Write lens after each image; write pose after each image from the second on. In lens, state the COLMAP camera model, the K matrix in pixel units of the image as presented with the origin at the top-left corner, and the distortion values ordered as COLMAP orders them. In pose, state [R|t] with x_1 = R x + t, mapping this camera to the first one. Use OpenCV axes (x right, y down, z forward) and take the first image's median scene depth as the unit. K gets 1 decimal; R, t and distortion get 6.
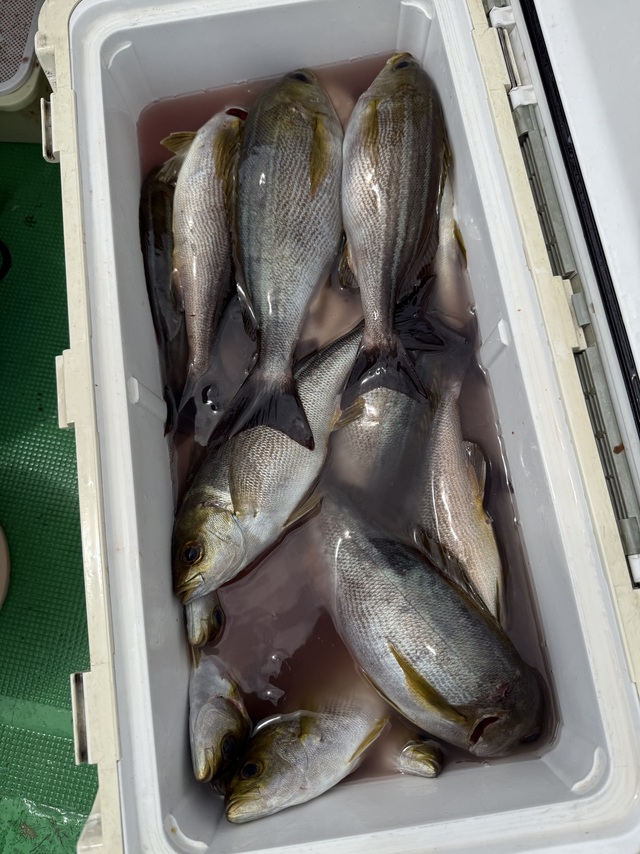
lens RADIAL K [[655.5, 0, 284.5], [0, 655.5, 426.5], [0, 0, 1]] dist [0.077762, -0.125525]
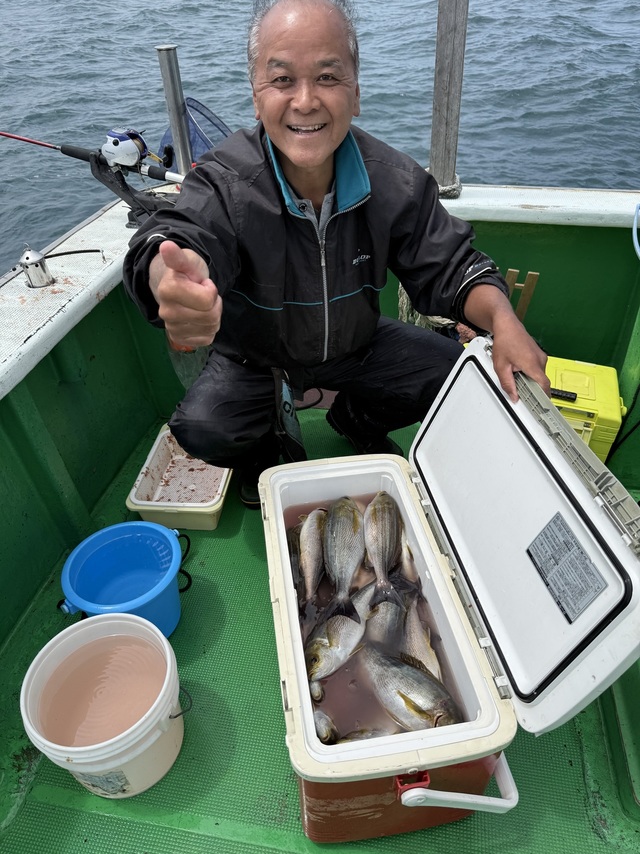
lens RADIAL K [[596.6, 0, 318.4], [0, 596.6, 424.3], [0, 0, 1]] dist [0.079298, -0.135458]
pose [[0.998366, 0.029665, 0.048847, -0.240424], [0.007954, 0.774277, -0.632796, 0.863944], [-0.056593, 0.632151, 0.772776, -1.185272]]
